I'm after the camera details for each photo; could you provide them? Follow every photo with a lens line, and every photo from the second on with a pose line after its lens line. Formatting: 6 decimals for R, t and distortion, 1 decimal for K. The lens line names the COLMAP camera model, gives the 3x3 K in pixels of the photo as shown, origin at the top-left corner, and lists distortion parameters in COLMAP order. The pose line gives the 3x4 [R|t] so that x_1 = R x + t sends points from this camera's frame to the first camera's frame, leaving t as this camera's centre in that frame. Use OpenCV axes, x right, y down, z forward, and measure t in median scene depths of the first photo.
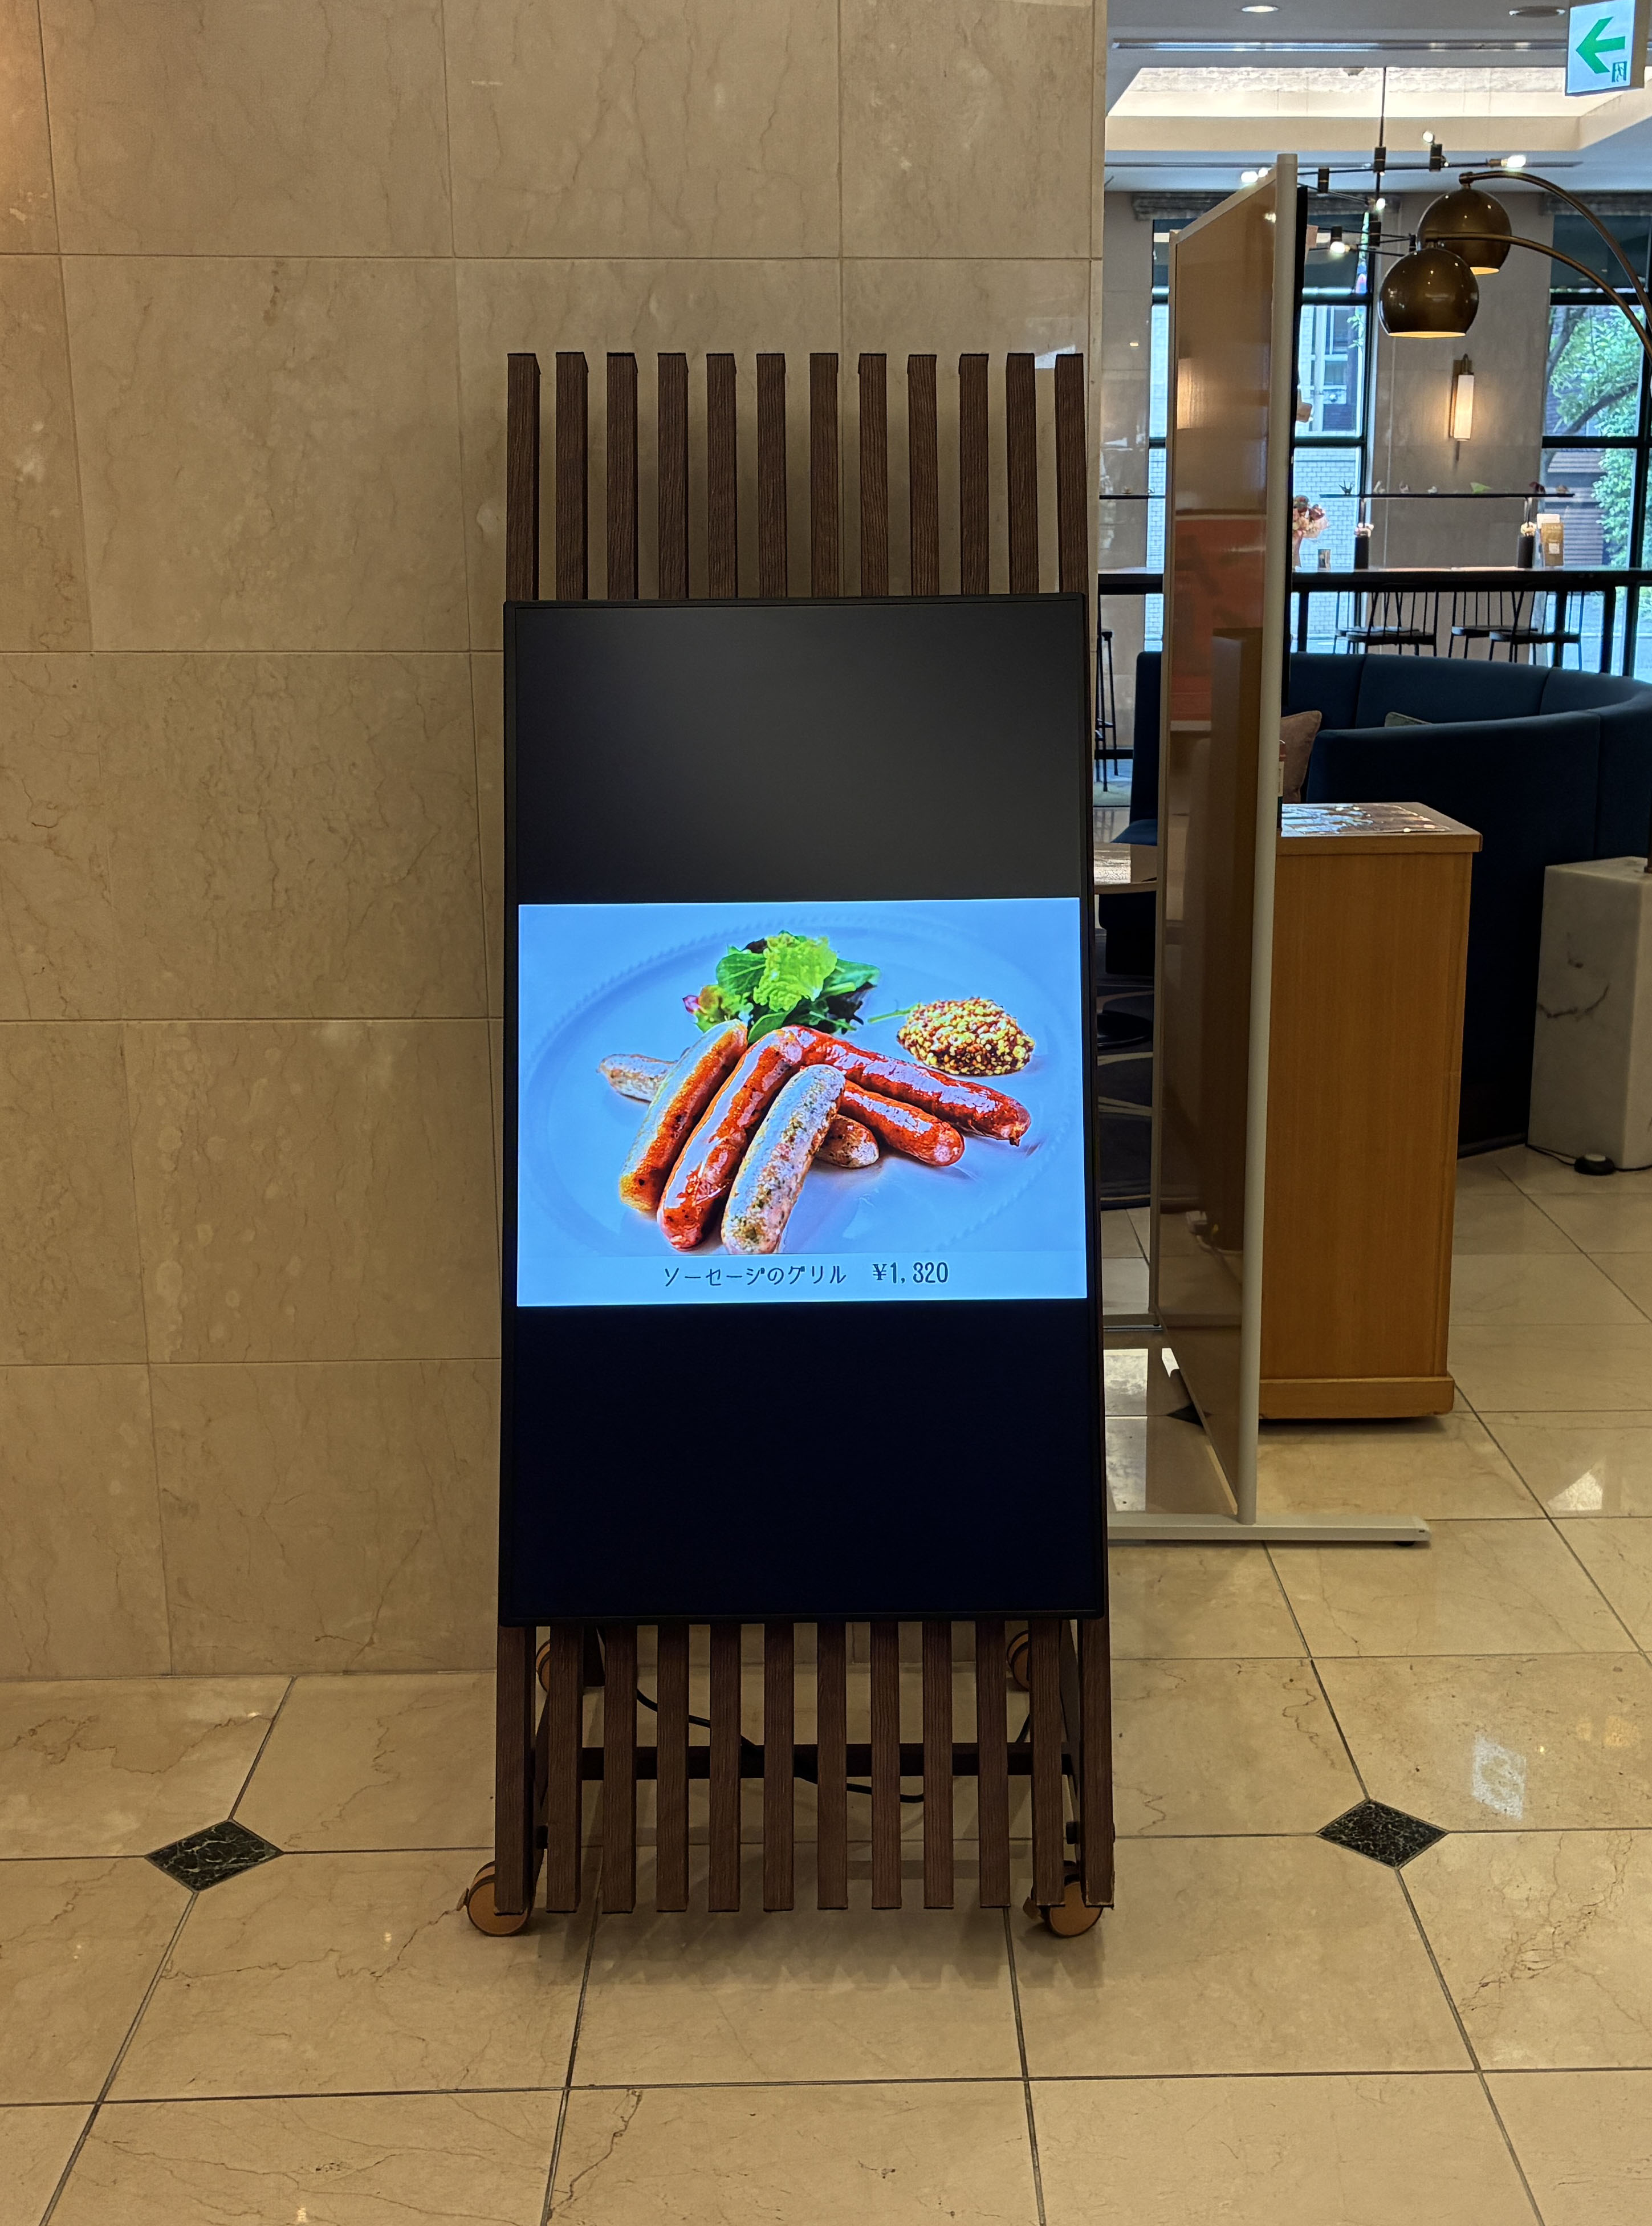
lens RADIAL K [[2517.1, 0, 939.3], [0, 2517.1, 1111.0], [0, 0, 1]] dist [0.019356, 0.004638]
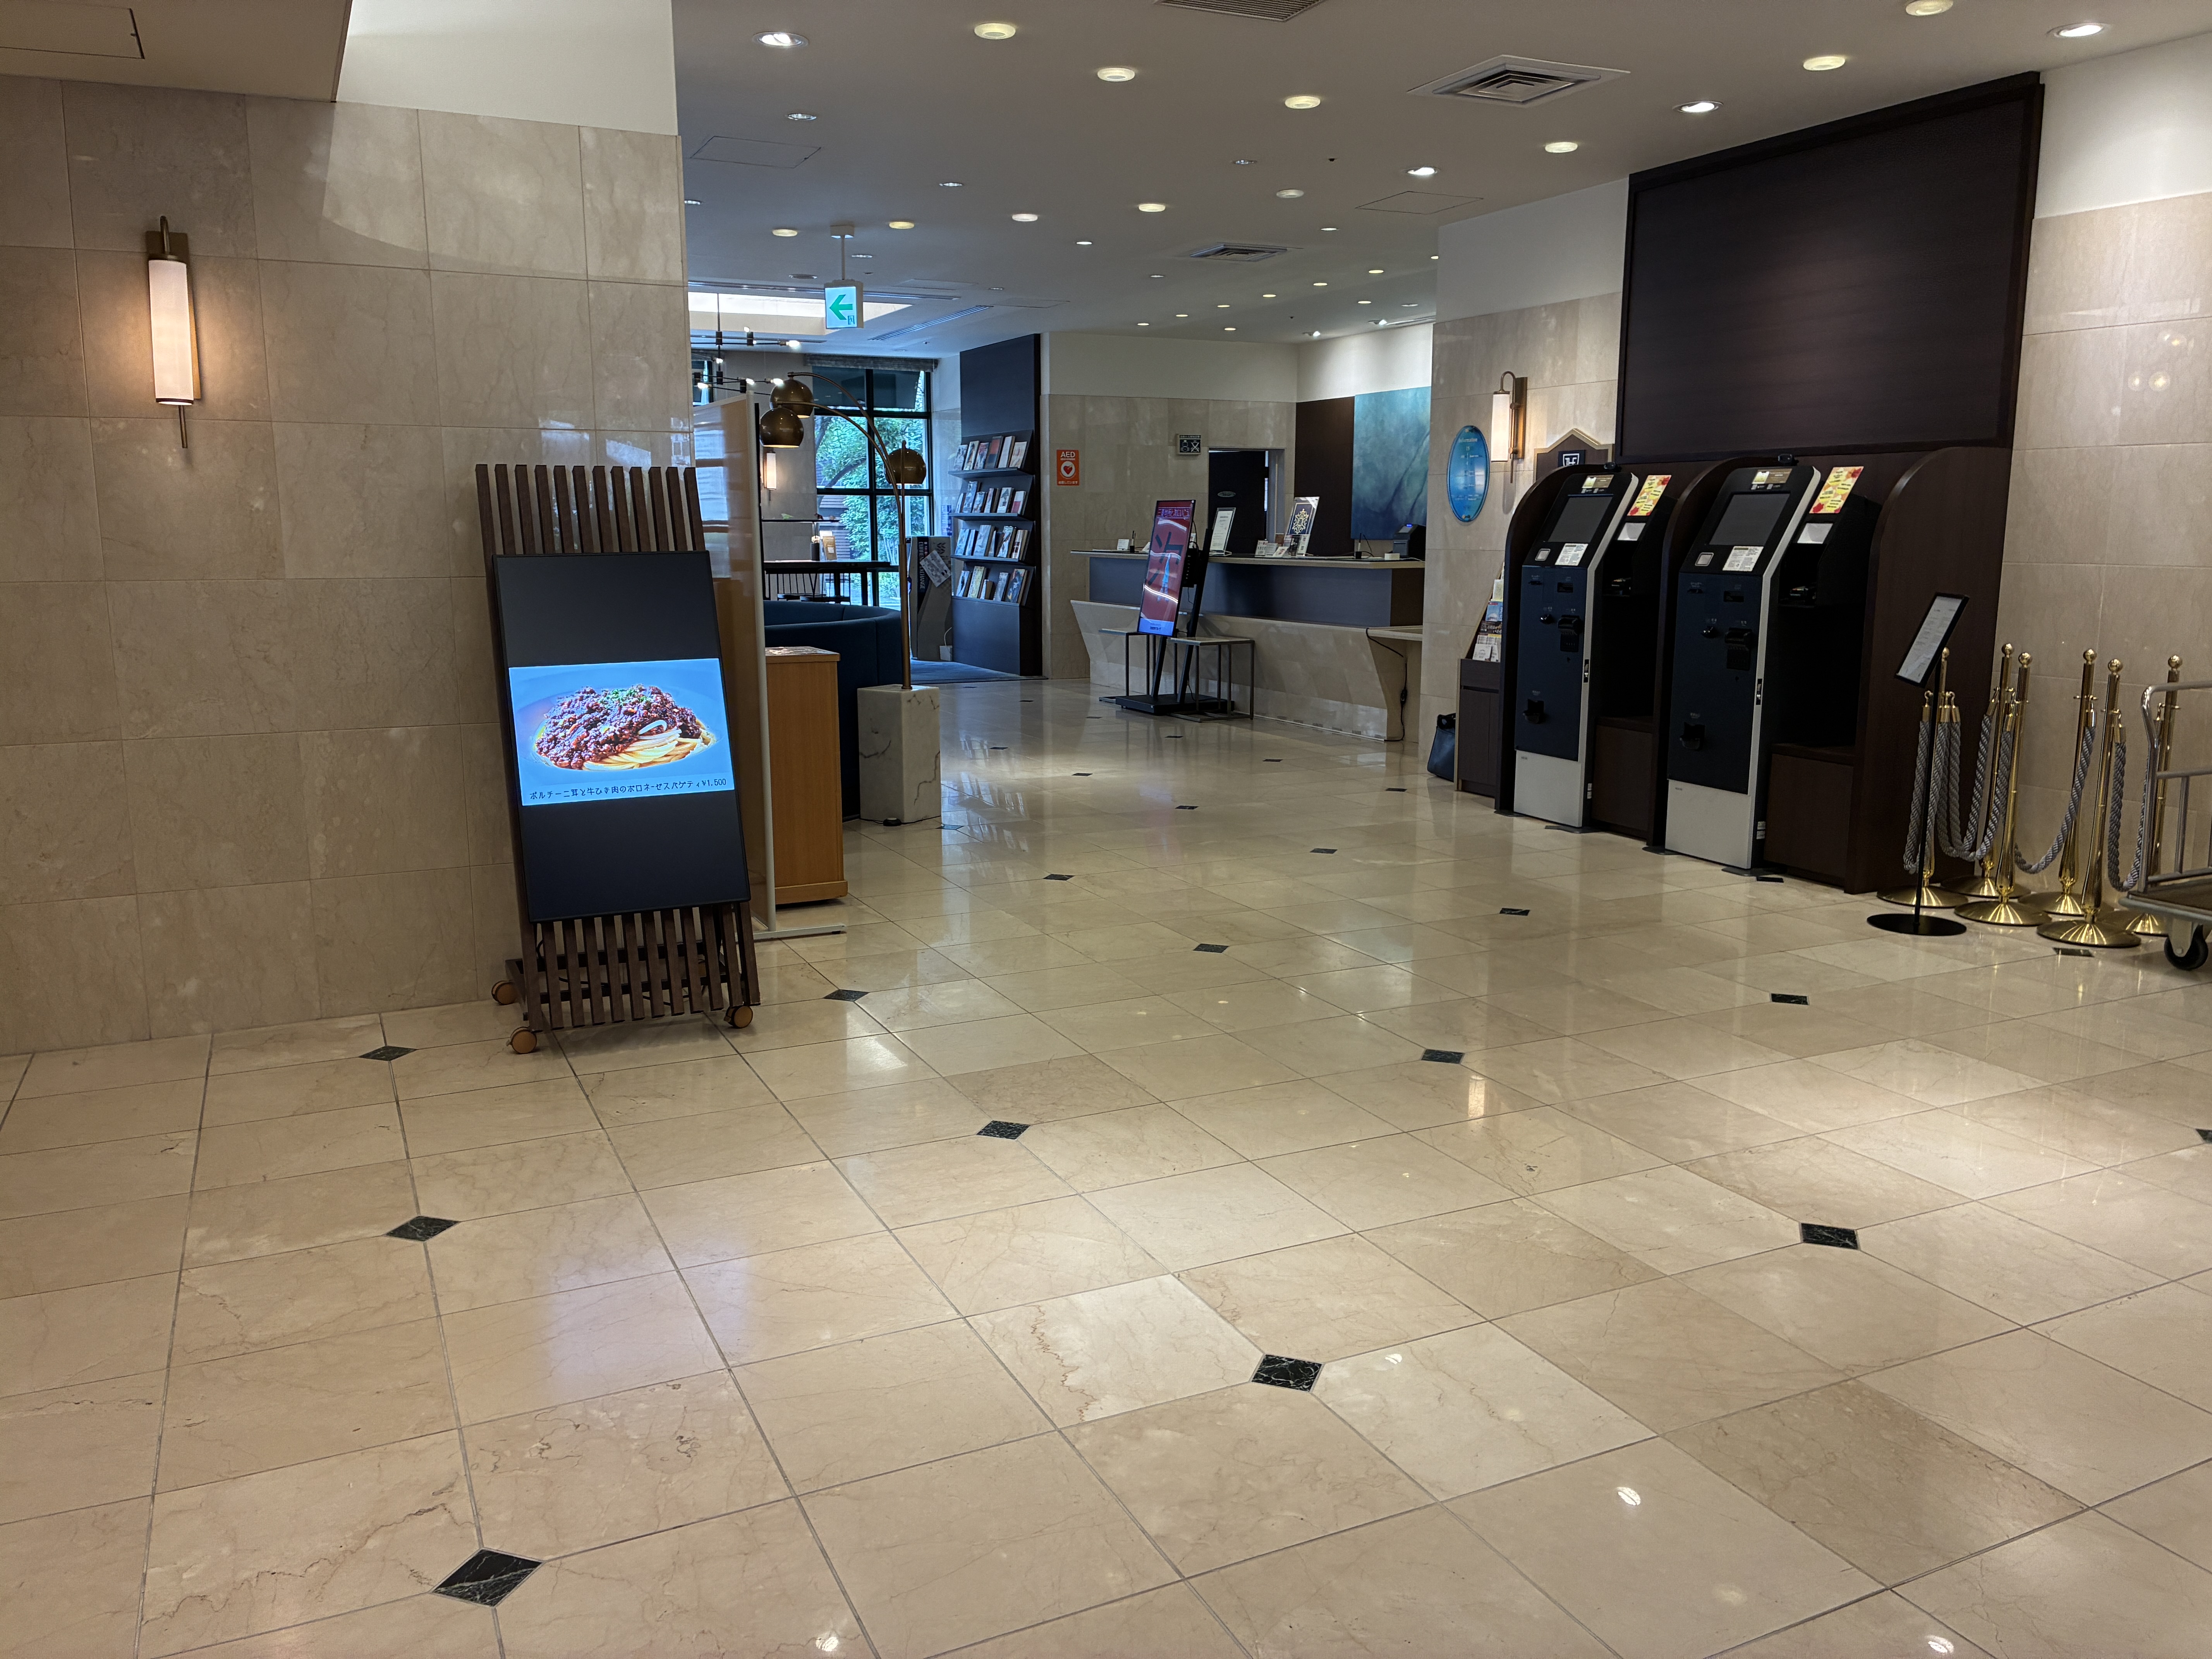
lens RADIAL K [[1696.8, 0, 1106.0], [0, 1696.8, 829.5], [0, 0, 1]] dist [0.051768, 0.001417]
pose [[0.920432, -0.073466, 0.383937, -0.248514], [0.096656, 0.994455, -0.041431, 0.197742], [-0.378764, 0.075244, 0.922429, -0.790542]]
